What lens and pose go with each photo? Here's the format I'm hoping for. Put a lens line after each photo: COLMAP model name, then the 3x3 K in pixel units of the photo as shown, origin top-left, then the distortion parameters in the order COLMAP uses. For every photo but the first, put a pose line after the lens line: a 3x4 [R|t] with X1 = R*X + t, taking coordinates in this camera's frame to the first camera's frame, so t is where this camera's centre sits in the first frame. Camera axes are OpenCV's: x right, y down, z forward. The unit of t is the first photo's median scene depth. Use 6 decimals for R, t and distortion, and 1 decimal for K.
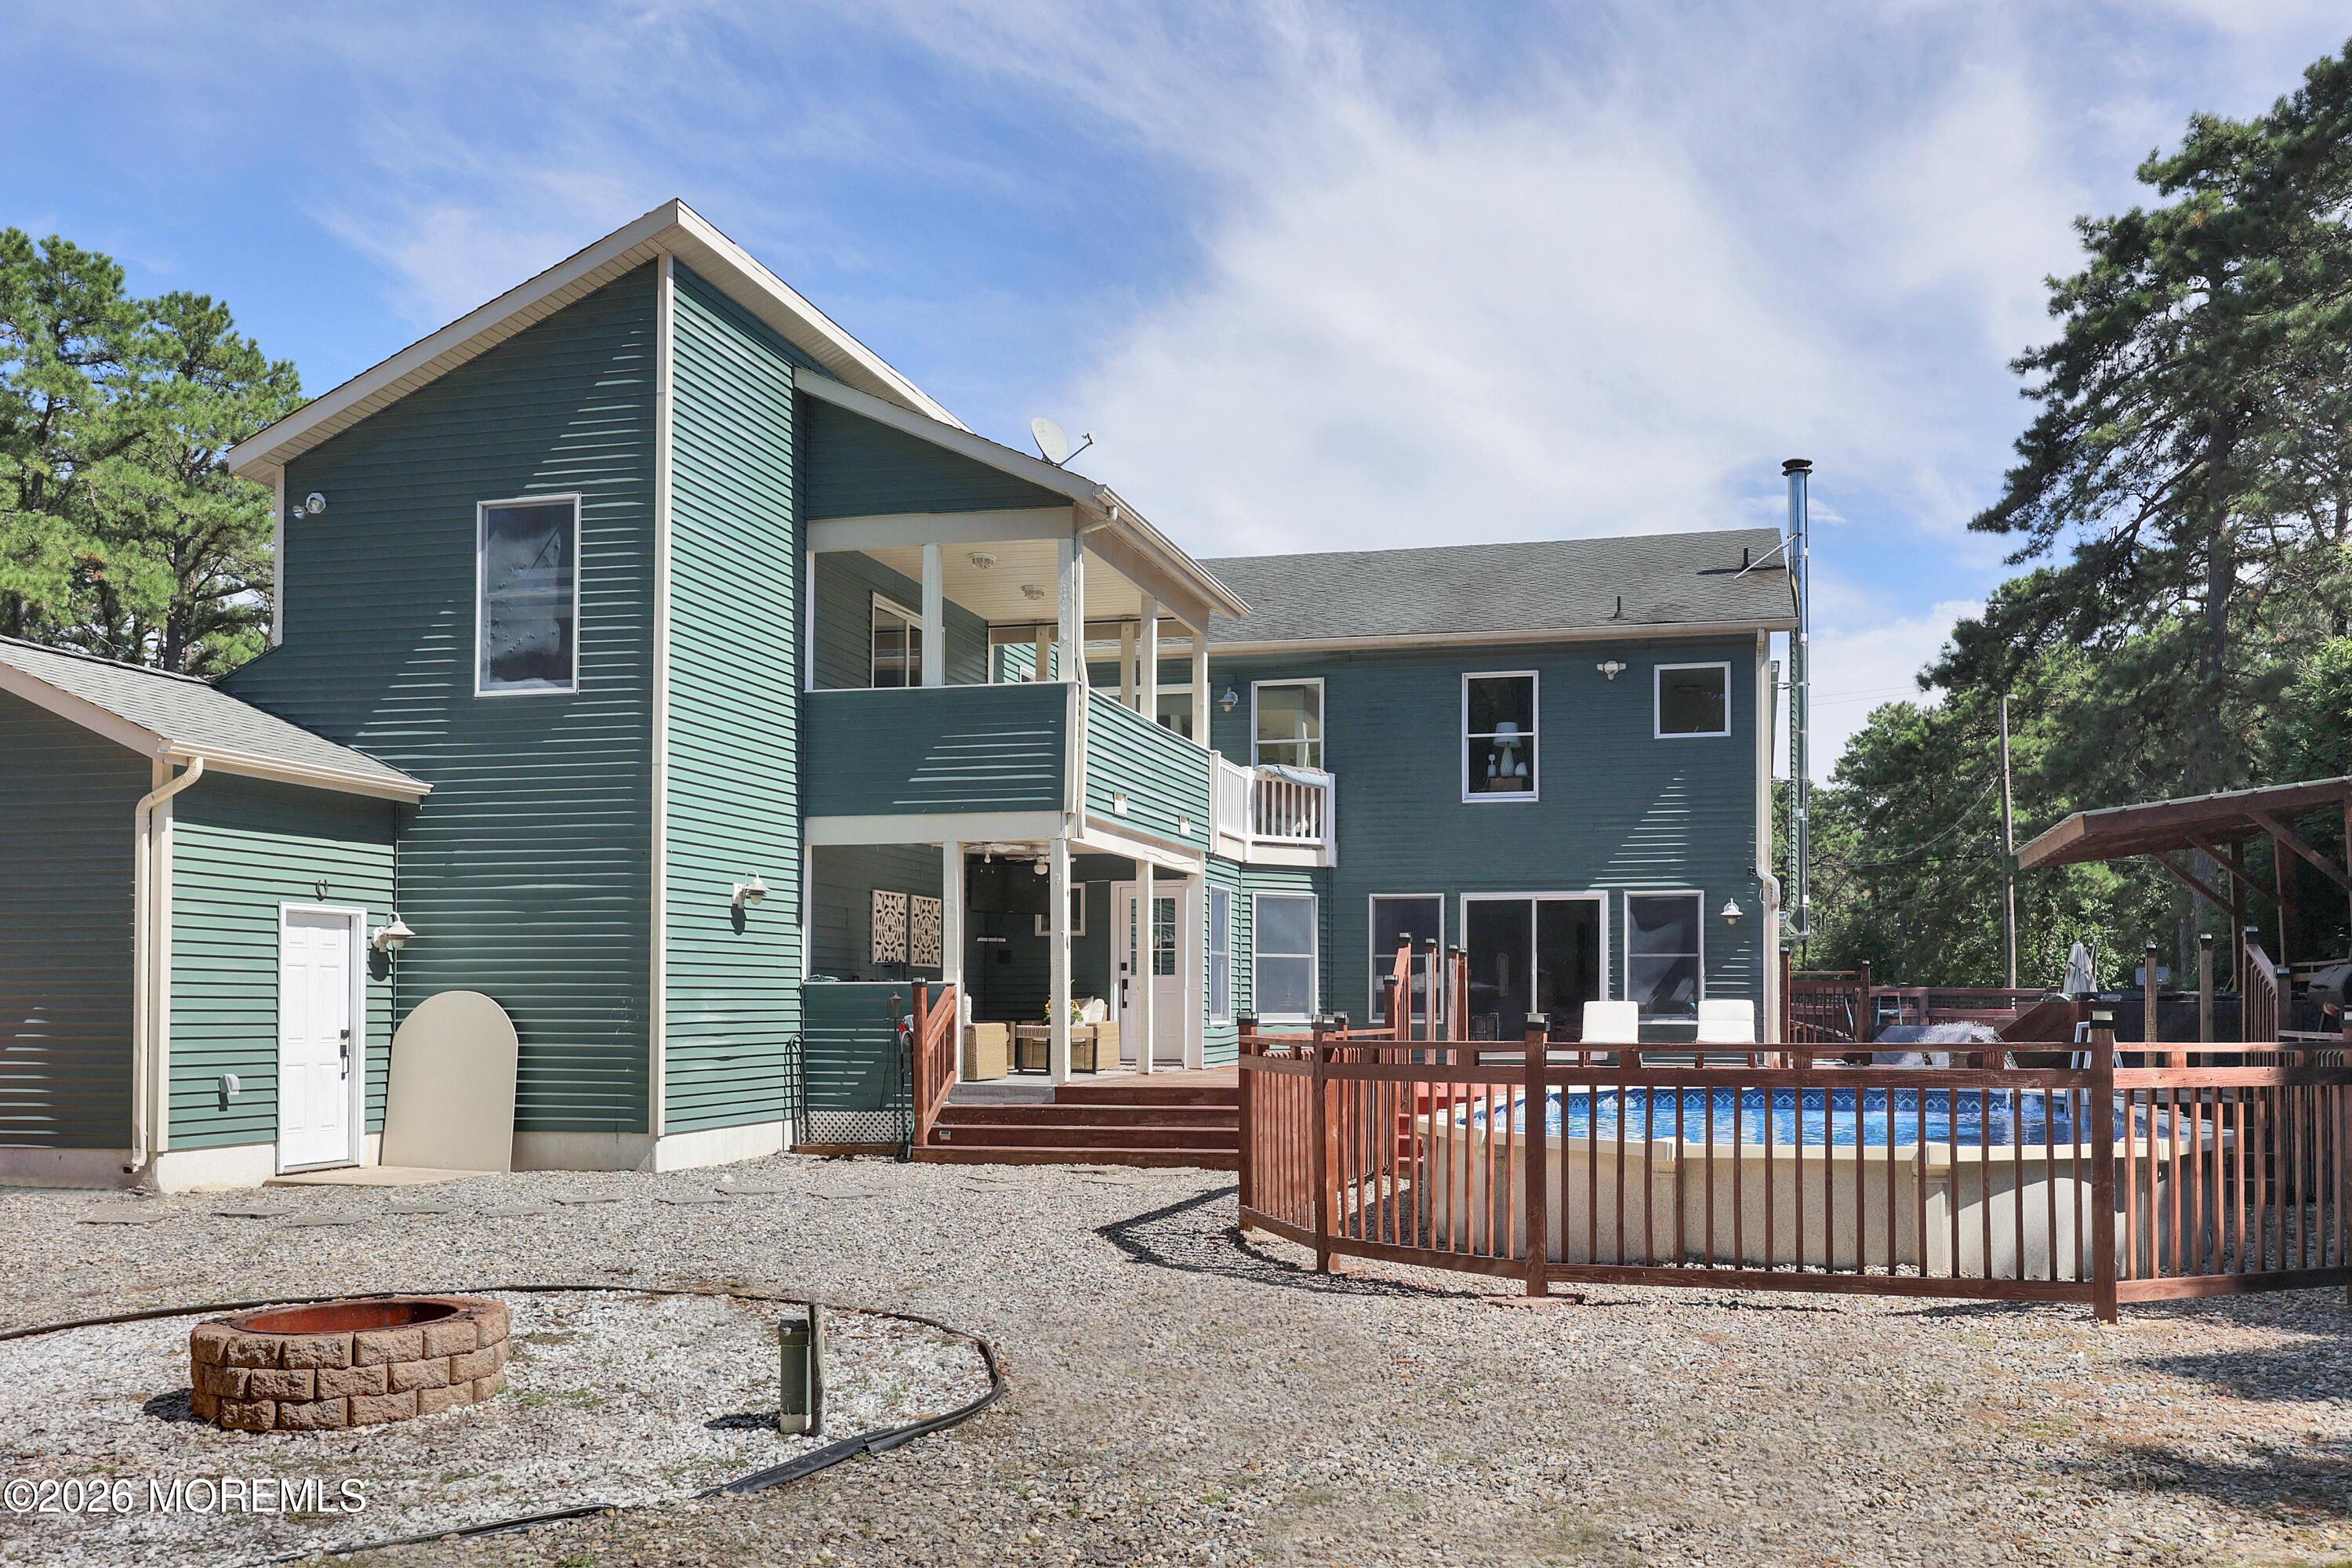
lens RADIAL K [[1759.2, 0, 1176.0], [0, 1759.2, 784.0], [0, 0, 1]] dist [-0.000926, -0.000061]
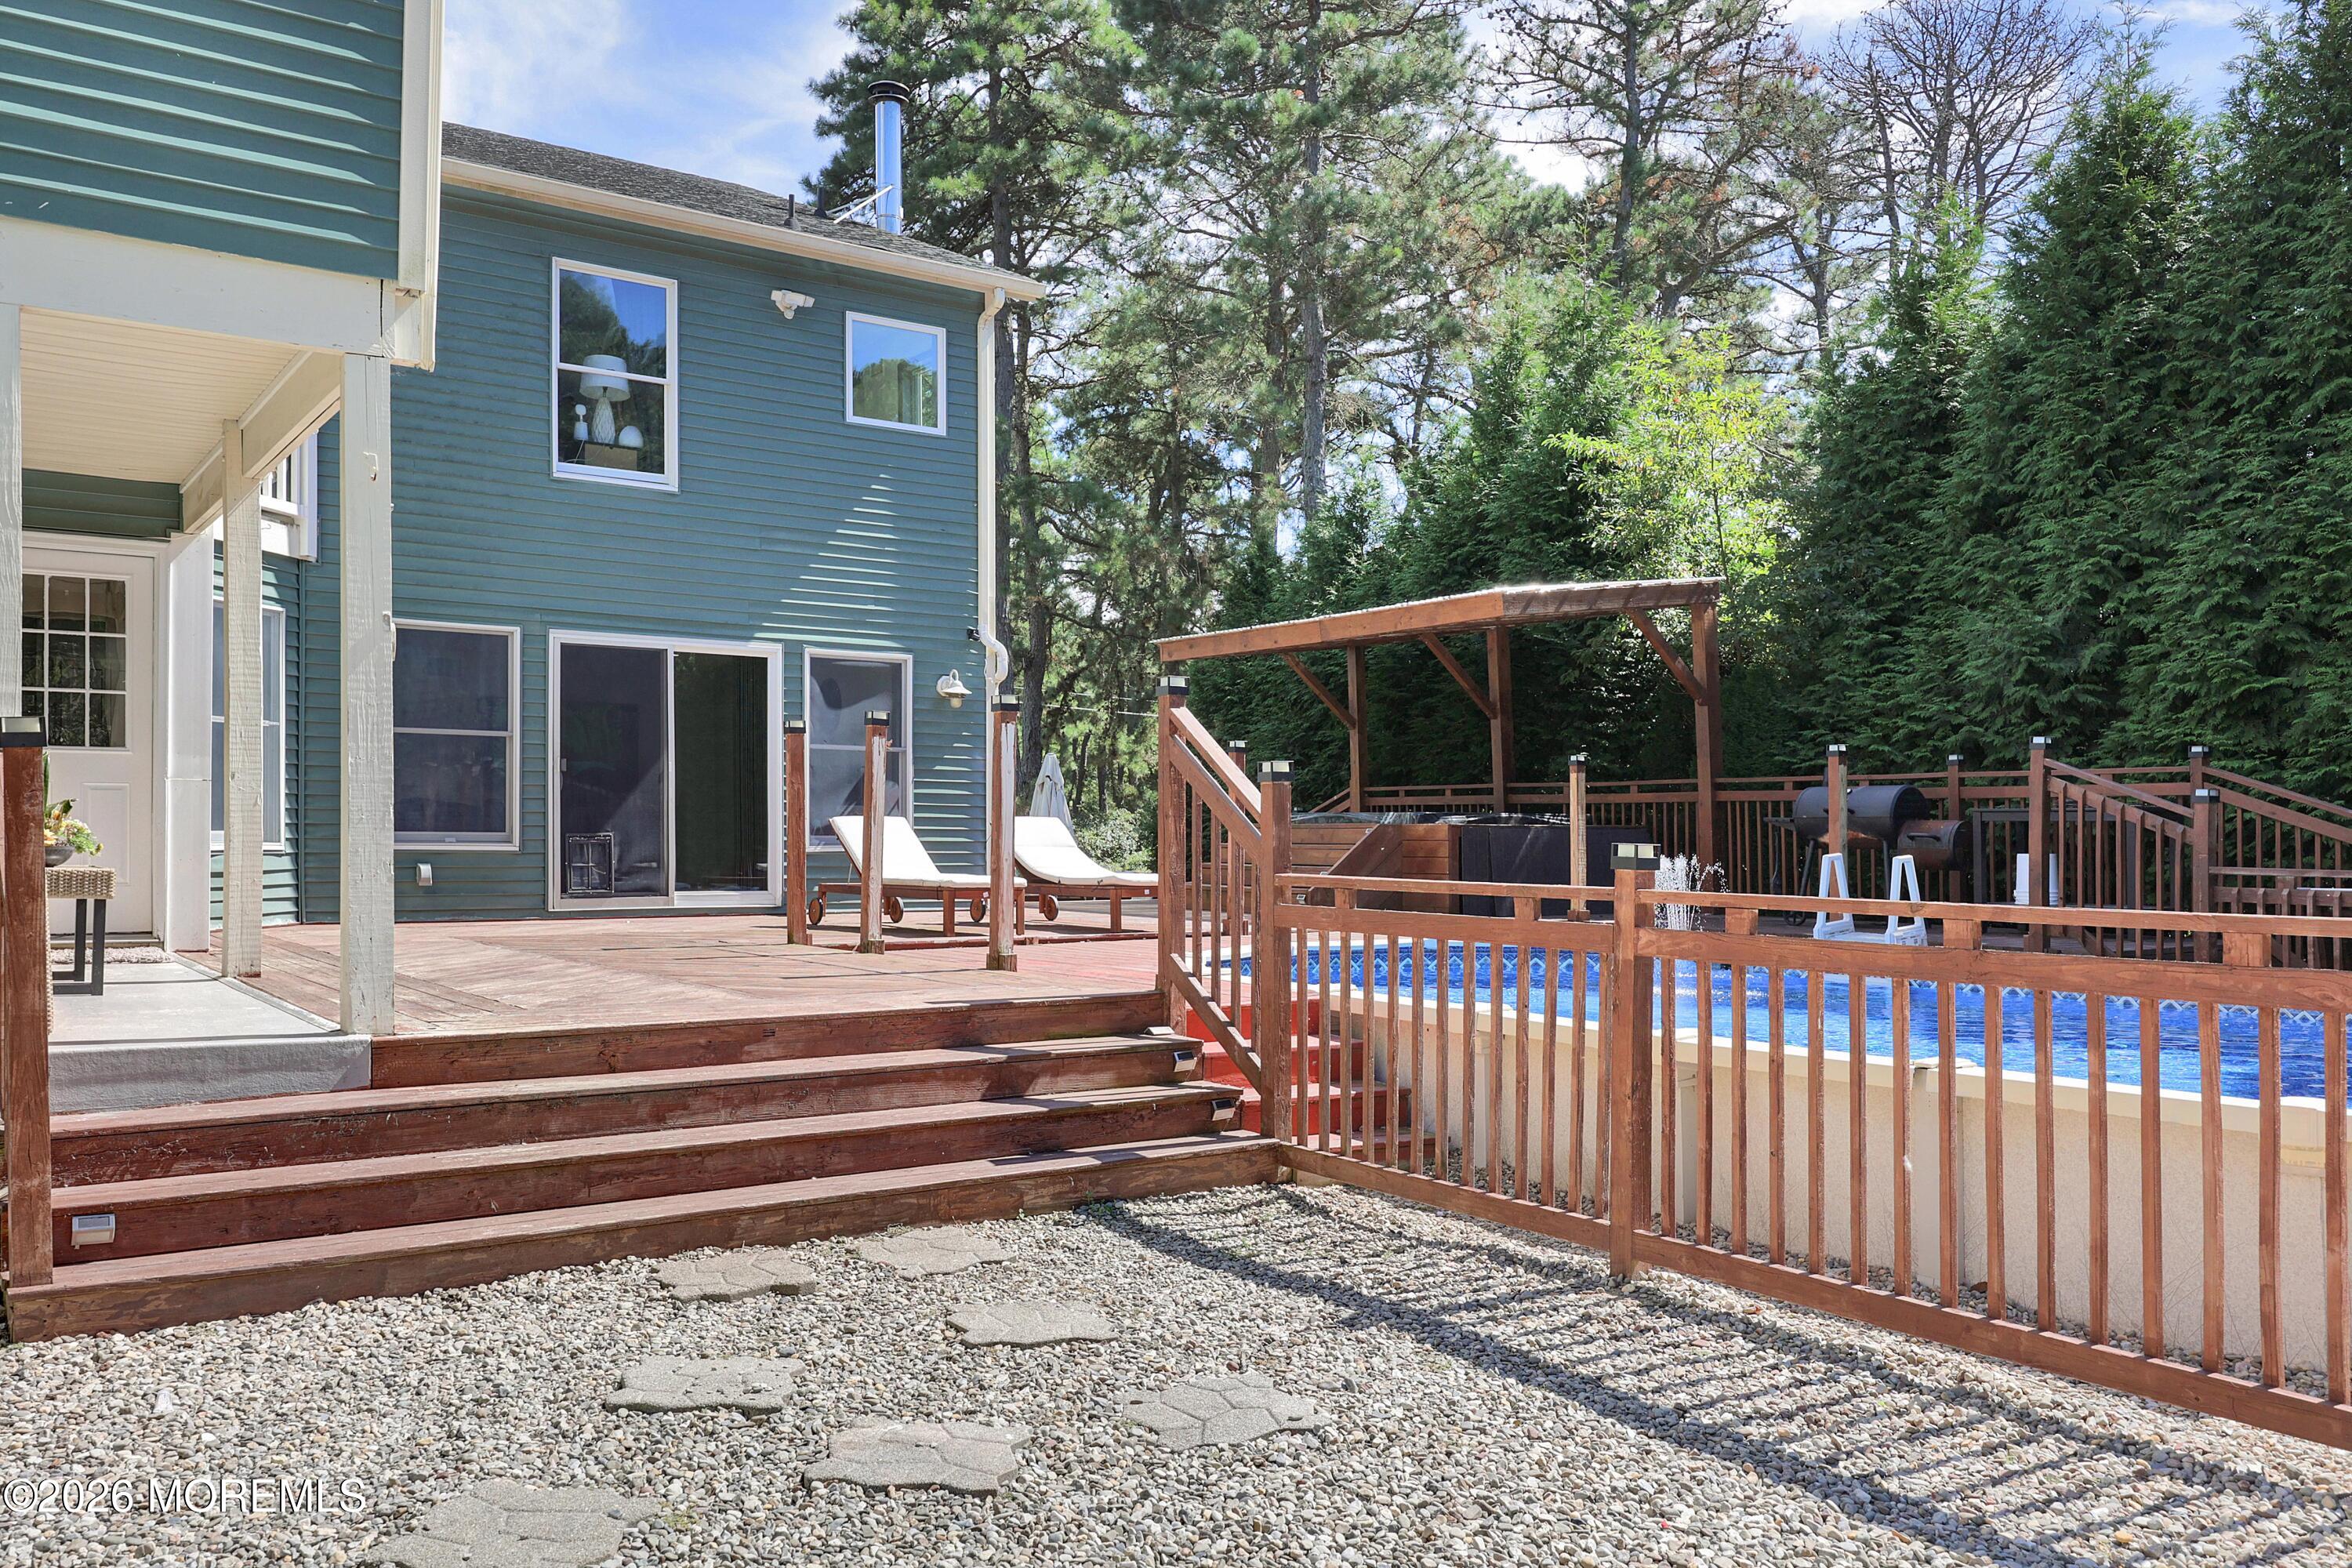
lens RADIAL K [[1820.2, 0, 1176.0], [0, 1820.2, 784.0], [0, 0, 1]] dist [-0.066852, -0.001030]
pose [[0.604549, 0.020410, 0.796306, -0.193419], [-0.106719, 0.992735, 0.055575, 0.058752], [-0.789387, -0.118579, 0.602335, 0.478761]]
